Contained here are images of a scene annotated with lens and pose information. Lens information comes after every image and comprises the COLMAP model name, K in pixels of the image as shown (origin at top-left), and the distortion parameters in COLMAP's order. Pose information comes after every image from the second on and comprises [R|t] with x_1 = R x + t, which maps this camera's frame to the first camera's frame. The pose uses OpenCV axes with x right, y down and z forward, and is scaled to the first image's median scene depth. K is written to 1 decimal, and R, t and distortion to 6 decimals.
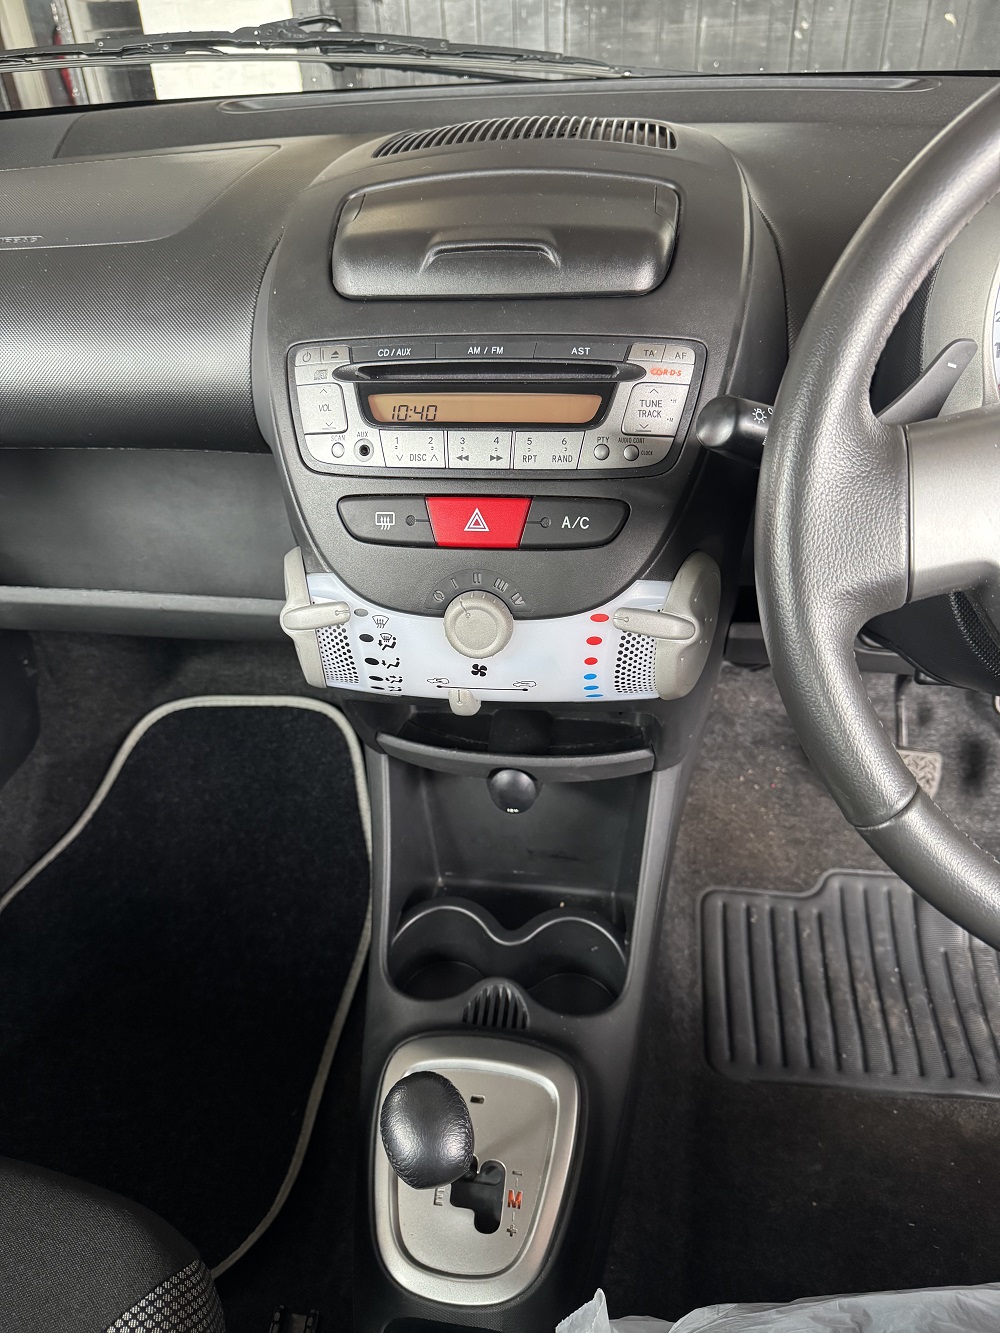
lens RADIAL K [[950.2, 0, 495.7], [0, 950.2, 672.0], [0, 0, 1]] dist [0.110039, -0.104720]
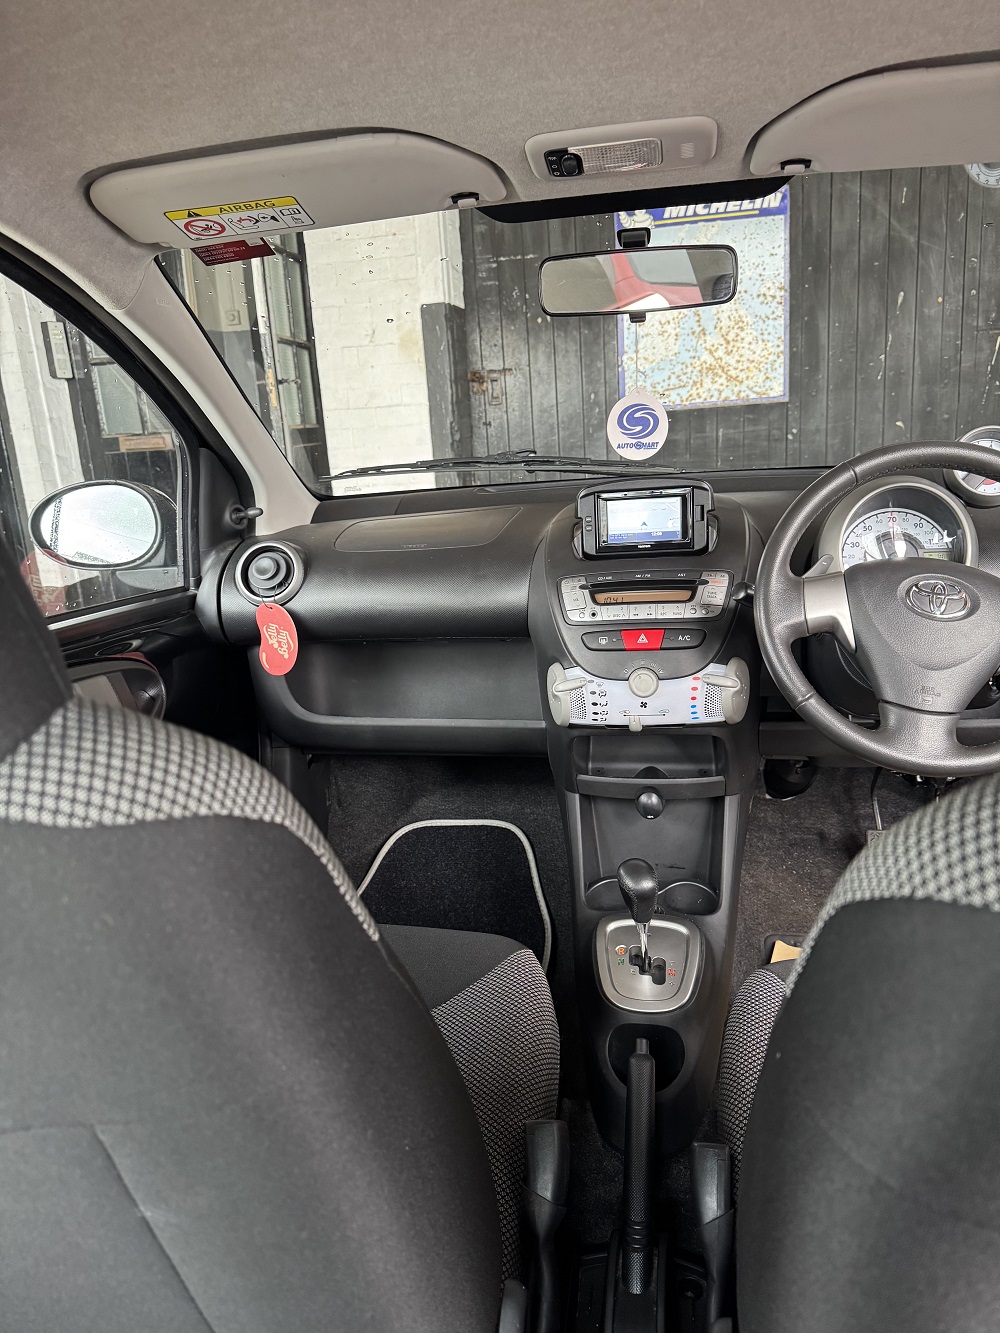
lens RADIAL K [[950.2, 0, 495.7], [0, 950.2, 672.0], [0, 0, 1]] dist [0.110039, -0.104720]
pose [[0.998648, -0.012069, -0.050559, -0.261726], [-0.005201, 0.944588, -0.328216, 0.692892], [0.051719, 0.328035, 0.943249, -1.231913]]
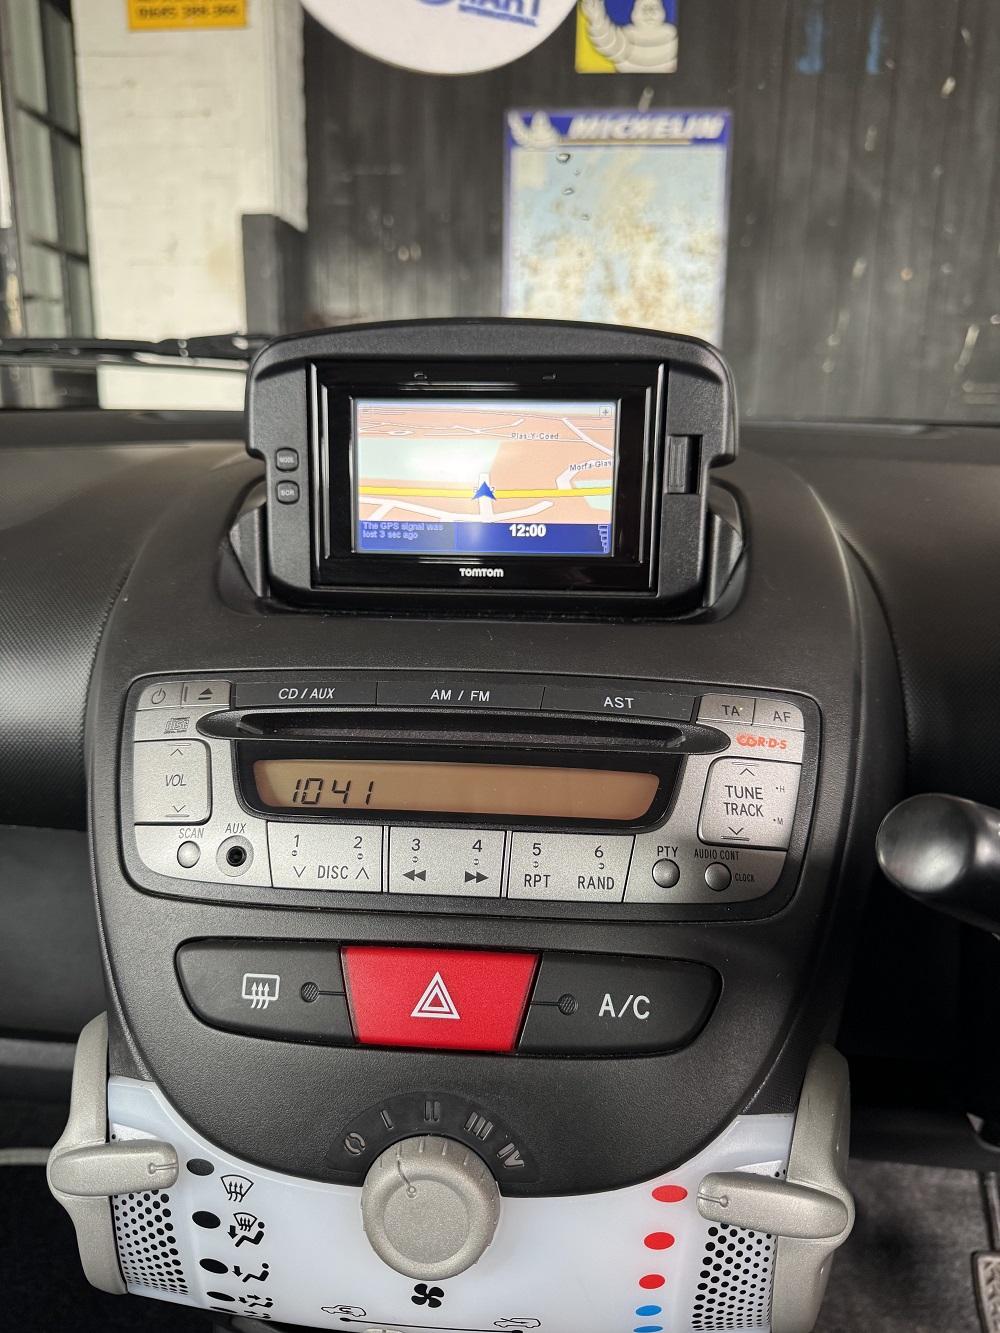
lens RADIAL K [[1010.2, 0, 500.0], [0, 1010.2, 666.5], [0, 0, 1]] dist [0.068390, -0.148281]
pose [[0.996281, 0.038325, 0.077176, -0.034195], [-0.009220, 0.937915, -0.346742, -0.130523], [-0.085673, 0.344741, 0.934780, 0.393316]]
